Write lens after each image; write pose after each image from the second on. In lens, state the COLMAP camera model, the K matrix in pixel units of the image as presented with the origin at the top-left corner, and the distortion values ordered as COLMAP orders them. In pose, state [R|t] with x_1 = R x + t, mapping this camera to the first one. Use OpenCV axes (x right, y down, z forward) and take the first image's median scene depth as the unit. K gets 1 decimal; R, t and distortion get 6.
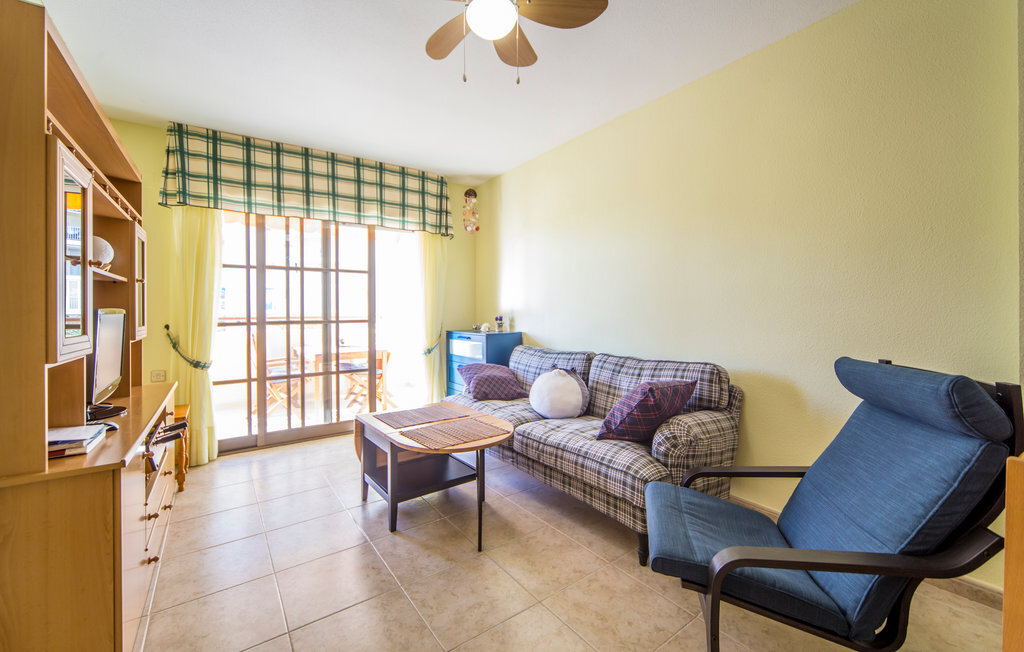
lens RADIAL K [[414.2, 0, 511.0], [0, 414.2, 306.1], [0, 0, 1]] dist [-0.002554, 0.000271]
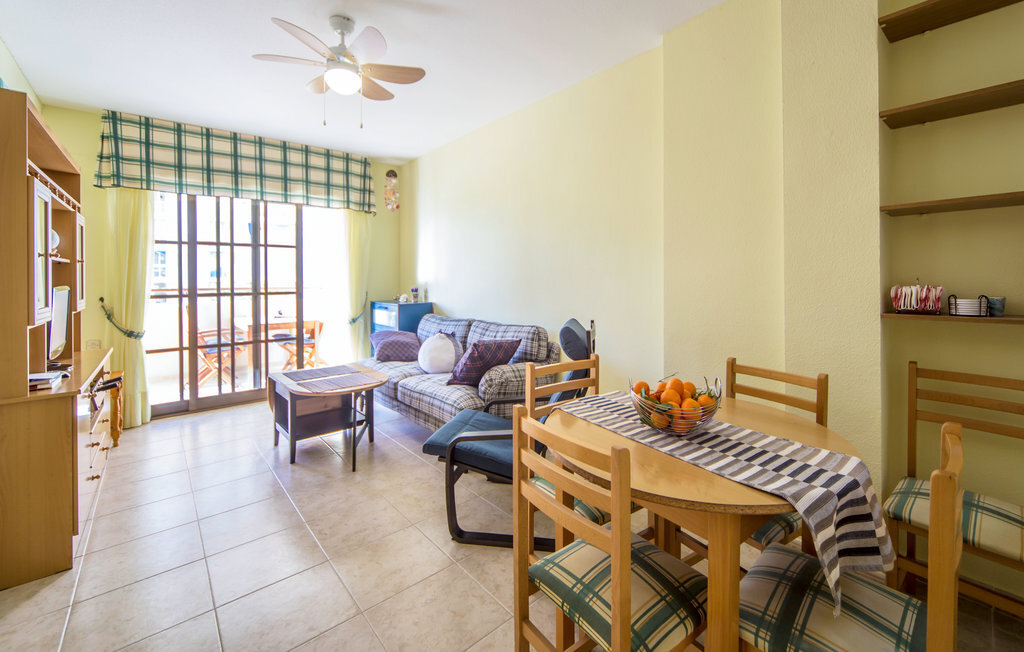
lens RADIAL K [[448.0, 0, 495.7], [0, 448.0, 272.6], [0, 0, 1]] dist [0.000958, 0.000159]
pose [[0.999436, -0.003293, 0.033426, 0.157782], [0.003380, 0.999991, -0.002544, -0.013638], [-0.033418, 0.002656, 0.999438, -0.205934]]
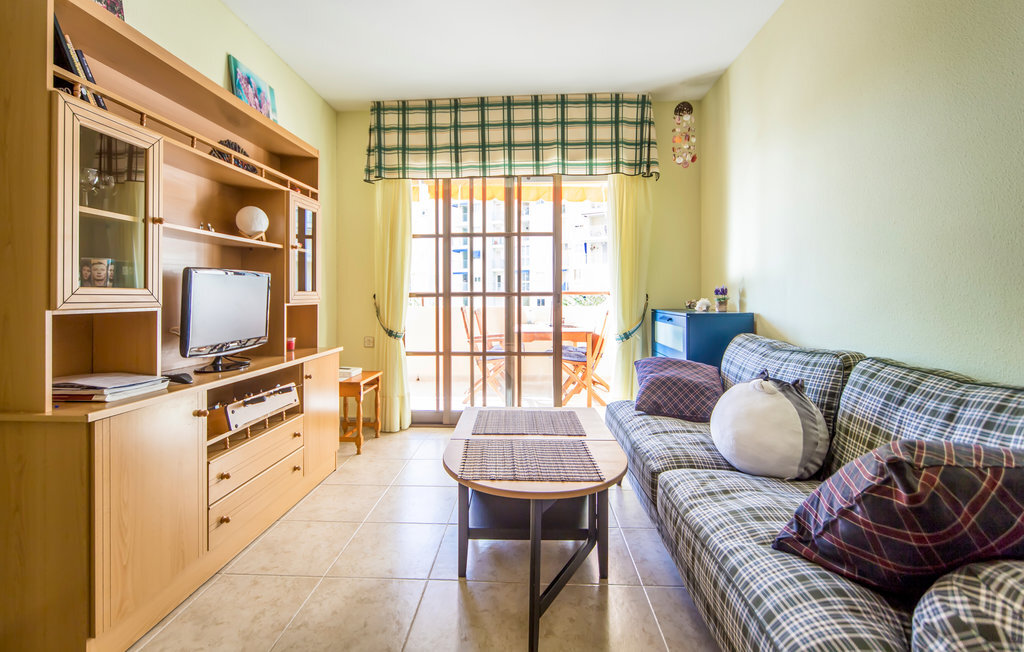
lens RADIAL K [[475.6, 0, 478.0], [0, 475.6, 284.8], [0, 0, 1]] dist [-0.002381, 0.000804]
pose [[0.790882, 0.000053, -0.611969, 0.134392], [-0.000092, 1.000000, -0.000032, 0.021755], [0.611969, 0.000081, 0.790882, 0.204873]]
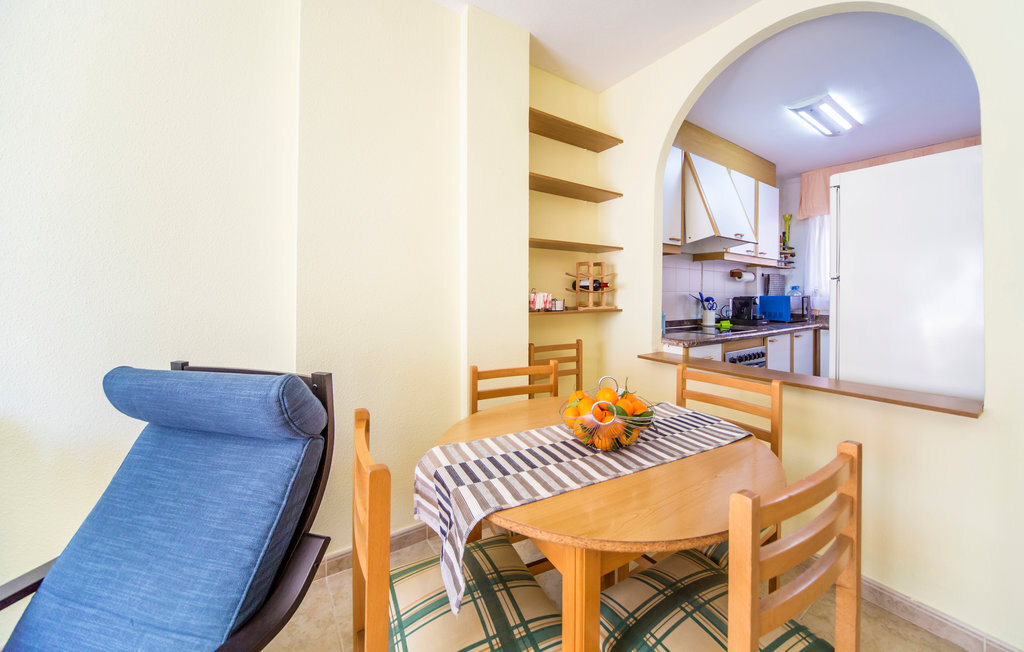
lens RADIAL K [[366.3, 0, 512.9], [0, 366.3, 295.0], [0, 0, 1]] dist [0.000236, 0.000125]
pose [[0.018558, 0.004711, 0.999817, 0.070328], [-0.009347, 0.999946, -0.004538, -0.000637], [-0.999784, -0.009261, 0.018601, 0.113444]]
